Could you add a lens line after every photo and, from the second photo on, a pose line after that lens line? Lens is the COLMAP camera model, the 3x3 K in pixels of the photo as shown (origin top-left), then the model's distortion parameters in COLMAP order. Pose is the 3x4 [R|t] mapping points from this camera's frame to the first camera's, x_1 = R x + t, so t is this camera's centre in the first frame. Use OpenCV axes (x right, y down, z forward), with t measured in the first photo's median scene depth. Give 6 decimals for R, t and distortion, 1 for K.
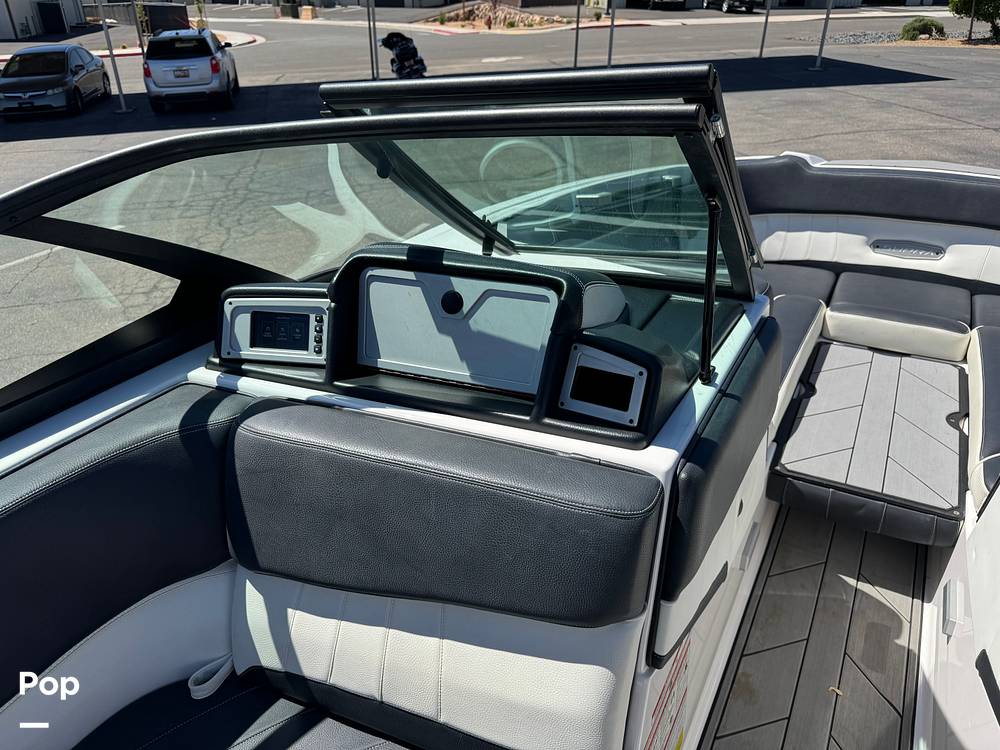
lens RADIAL K [[726.7, 0, 500.0], [0, 726.7, 375.0], [0, 0, 1]] dist [0.002367, -0.005227]
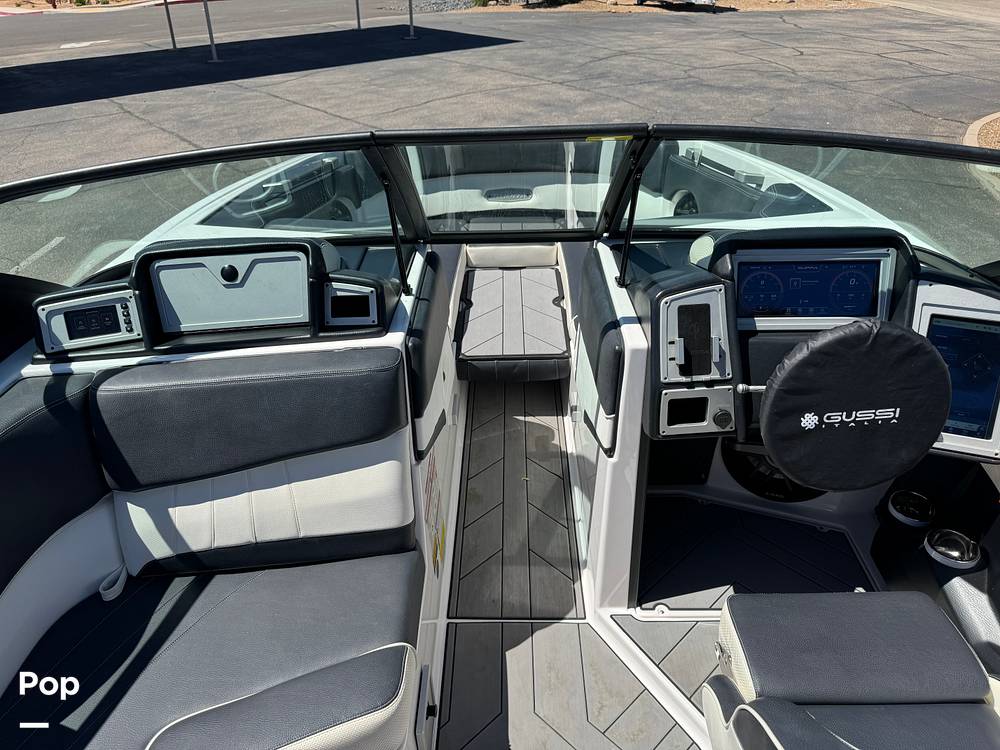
lens RADIAL K [[705.3, 0, 499.2], [0, 705.3, 391.9], [0, 0, 1]] dist [0.071963, -0.105599]
pose [[0.880291, -0.250216, 0.403087, -0.150741], [0.224723, 0.968169, 0.110223, 0.061261], [-0.417836, -0.006445, 0.908500, -0.349147]]
